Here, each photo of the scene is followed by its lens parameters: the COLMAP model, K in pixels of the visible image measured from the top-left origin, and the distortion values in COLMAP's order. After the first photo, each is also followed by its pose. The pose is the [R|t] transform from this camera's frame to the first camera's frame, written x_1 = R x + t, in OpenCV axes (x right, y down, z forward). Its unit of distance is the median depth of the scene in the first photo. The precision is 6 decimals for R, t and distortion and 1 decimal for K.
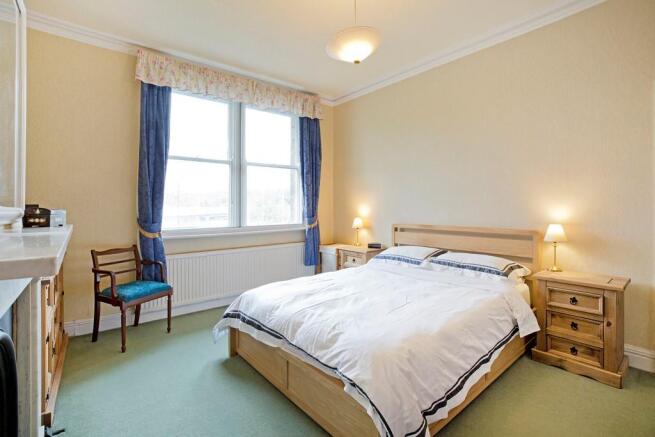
lens RADIAL K [[301.0, 0, 330.4], [0, 301.0, 214.8], [0, 0, 1]] dist [-0.042152, 0.030385]
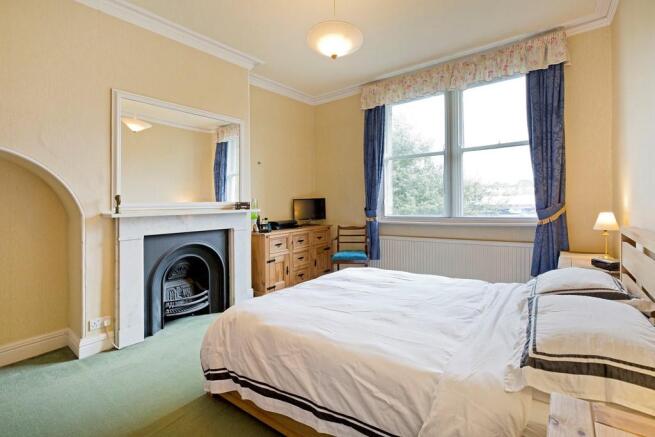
lens RADIAL K [[306.6, 0, 328.5], [0, 306.6, 200.2], [0, 0, 1]] dist [-0.043238, 0.000138]
pose [[0.218783, -0.004132, -0.975765, 0.570703], [-0.004446, 0.999976, -0.005232, -0.007375], [0.975763, 0.005483, 0.218760, 0.401803]]
